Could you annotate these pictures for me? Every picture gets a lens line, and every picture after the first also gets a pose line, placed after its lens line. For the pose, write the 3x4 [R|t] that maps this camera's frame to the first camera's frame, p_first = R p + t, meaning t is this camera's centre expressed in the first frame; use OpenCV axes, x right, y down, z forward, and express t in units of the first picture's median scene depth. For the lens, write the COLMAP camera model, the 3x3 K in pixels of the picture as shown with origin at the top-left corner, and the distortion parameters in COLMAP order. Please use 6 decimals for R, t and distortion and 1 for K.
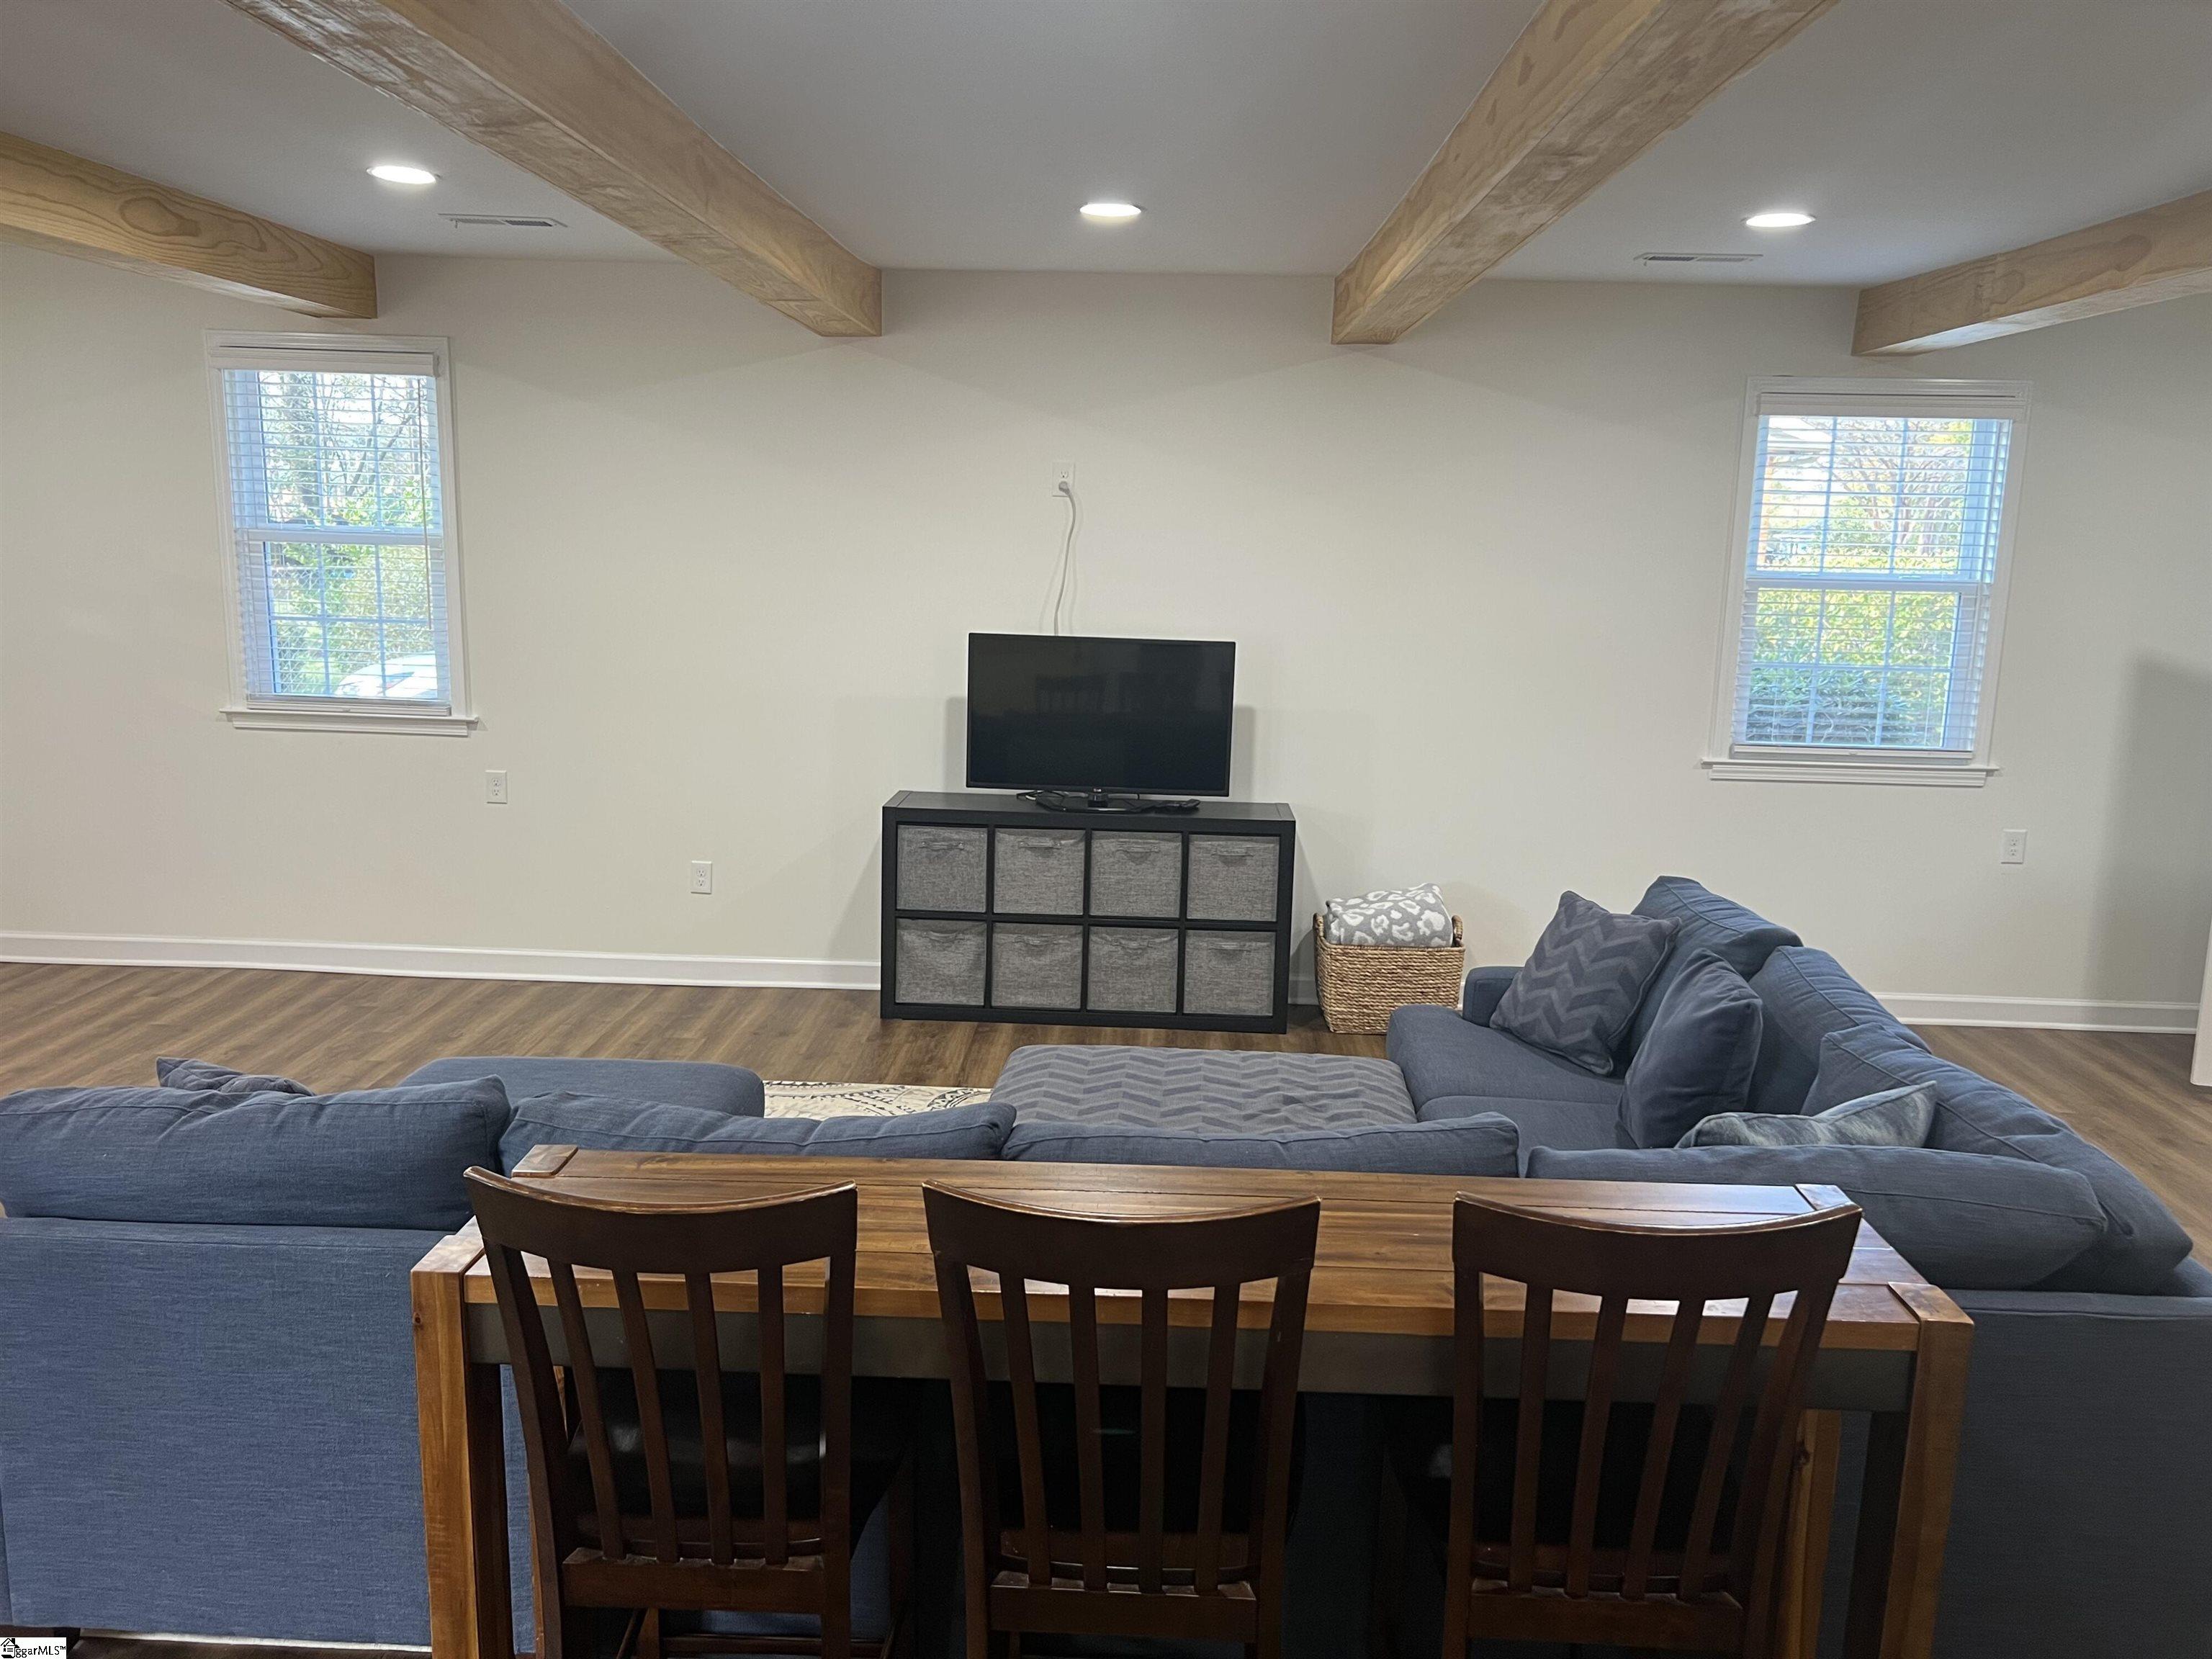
lens RADIAL K [[1695.7, 0, 1090.9], [0, 1695.7, 812.6], [0, 0, 1]] dist [0.009114, -0.001707]
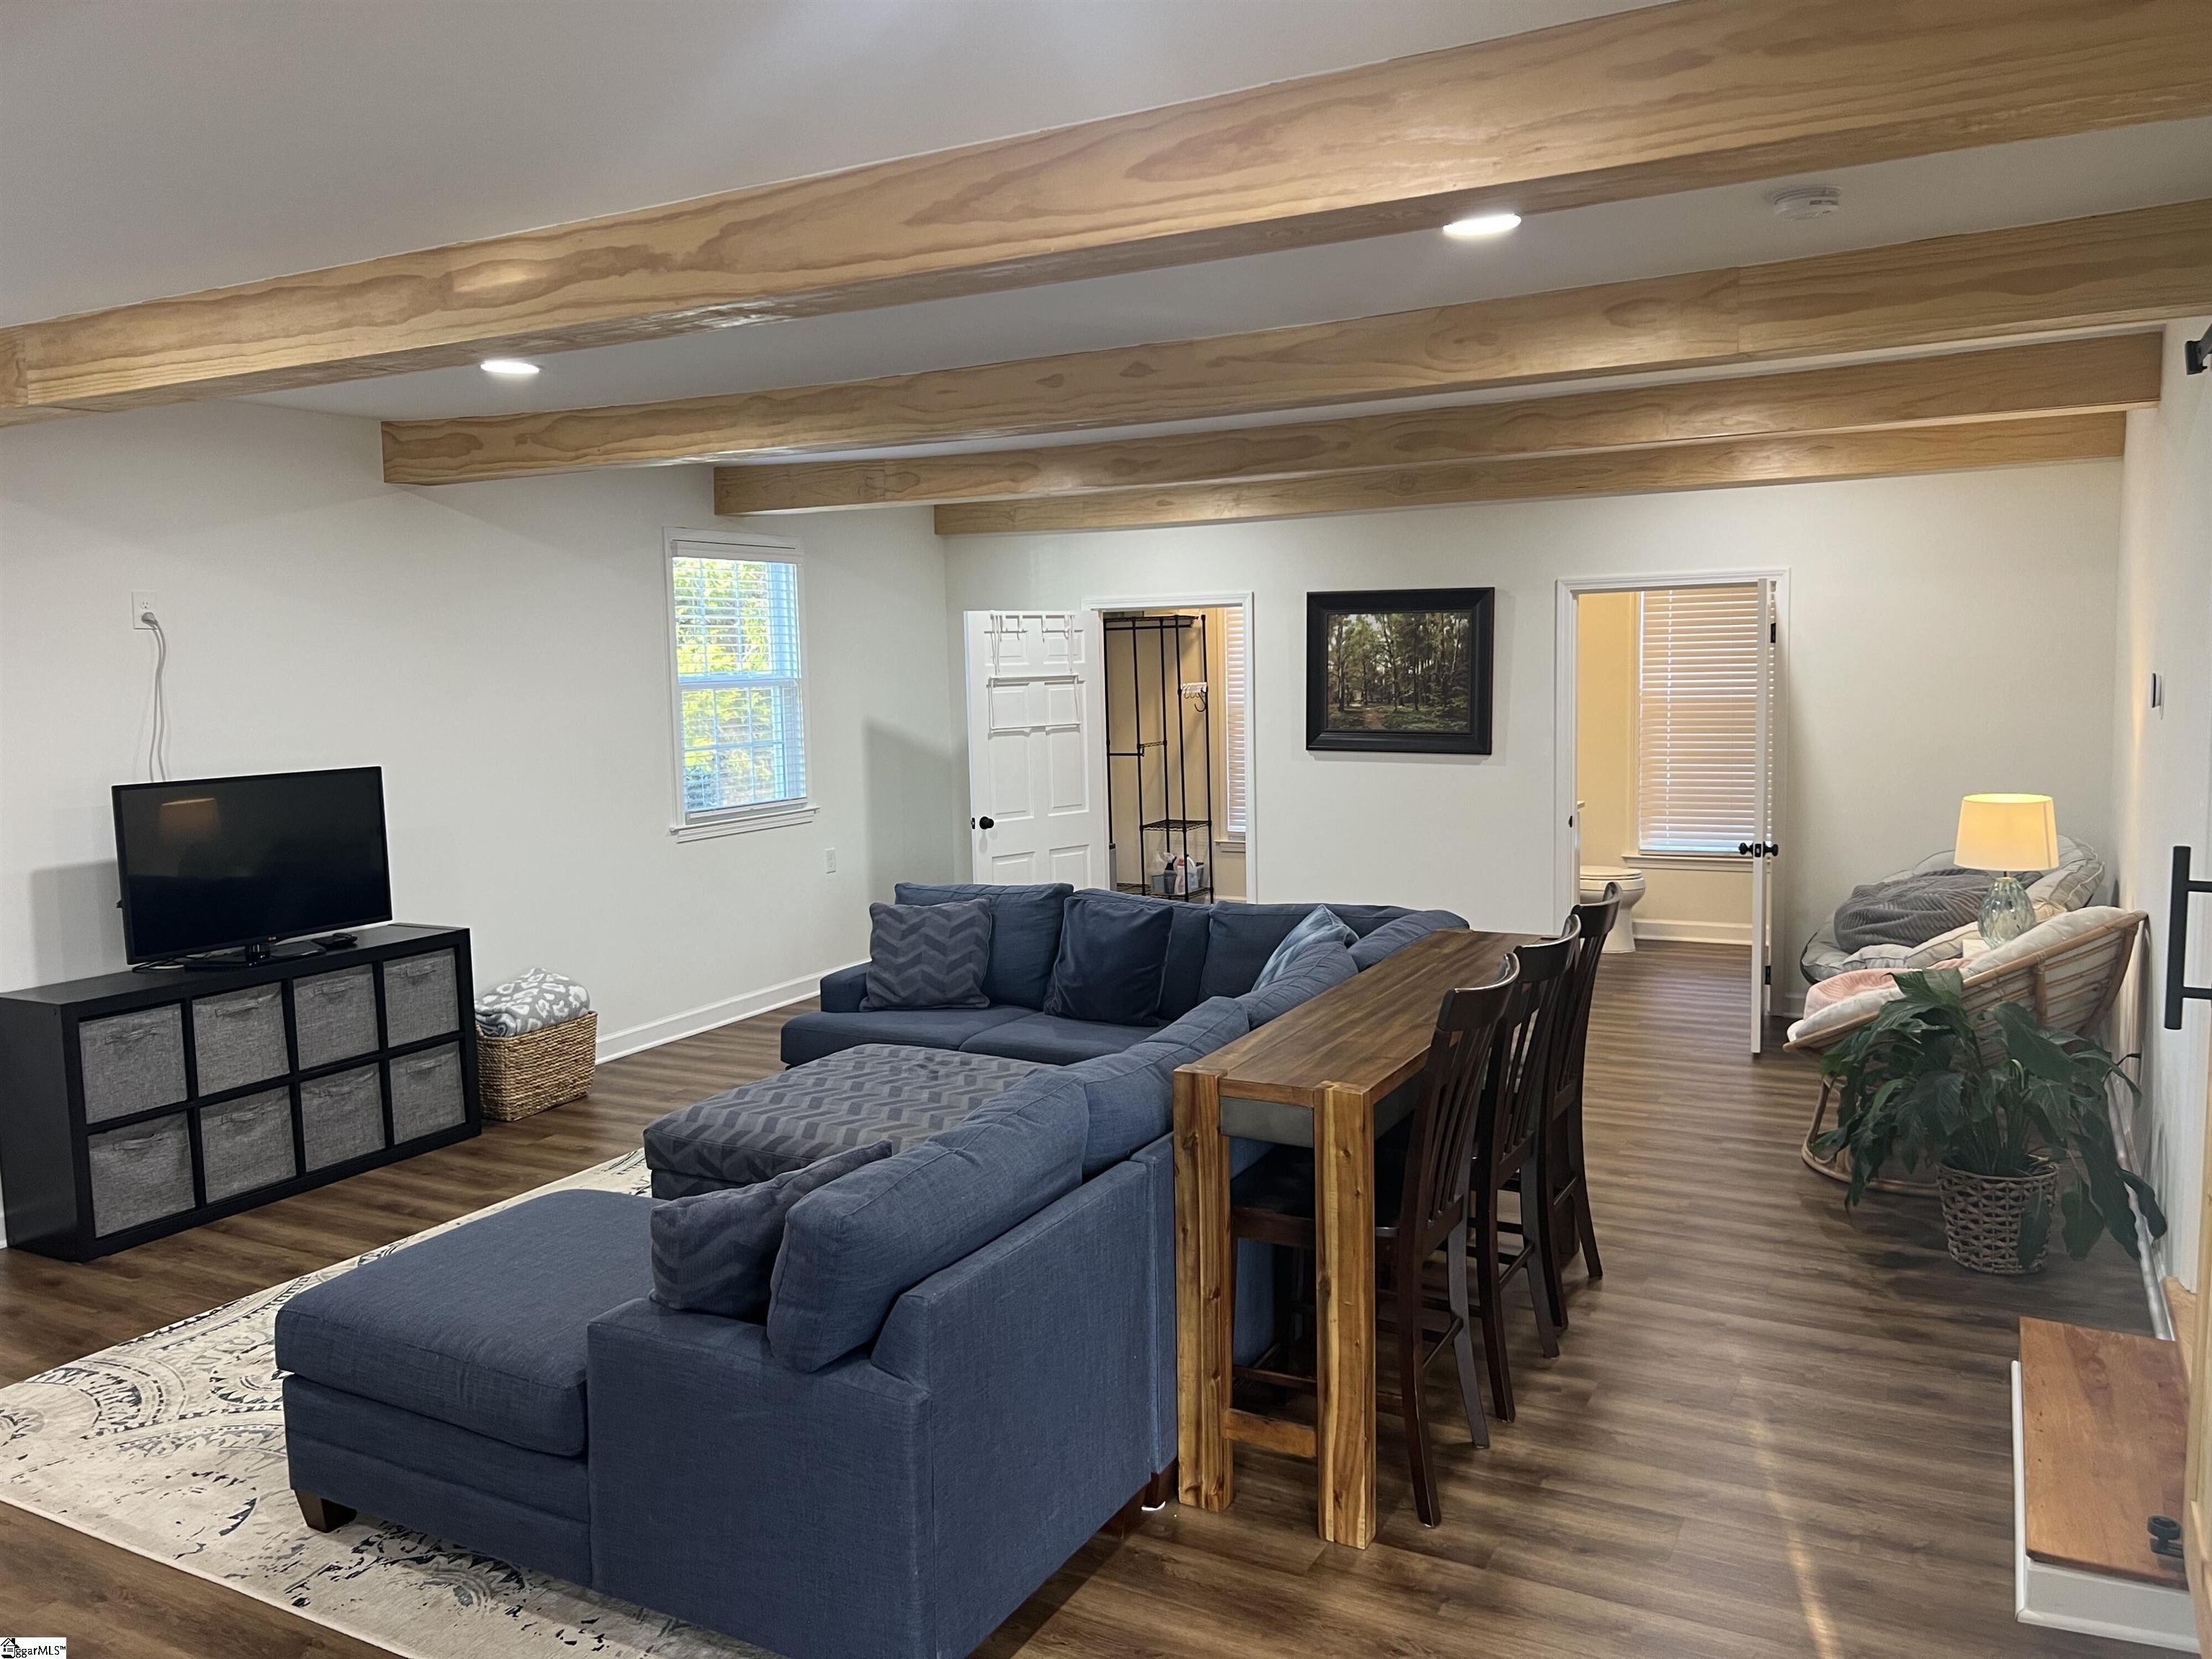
lens RADIAL K [[1695.7, 0, 1092.7], [0, 1695.7, 837.6], [0, 0, 1]] dist [0.009114, -0.001707]
pose [[0.420636, -0.127731, 0.898192, -0.640365], [0.190193, 0.980454, 0.050360, -0.029254], [-0.887069, 0.149647, 0.436708, 0.185880]]
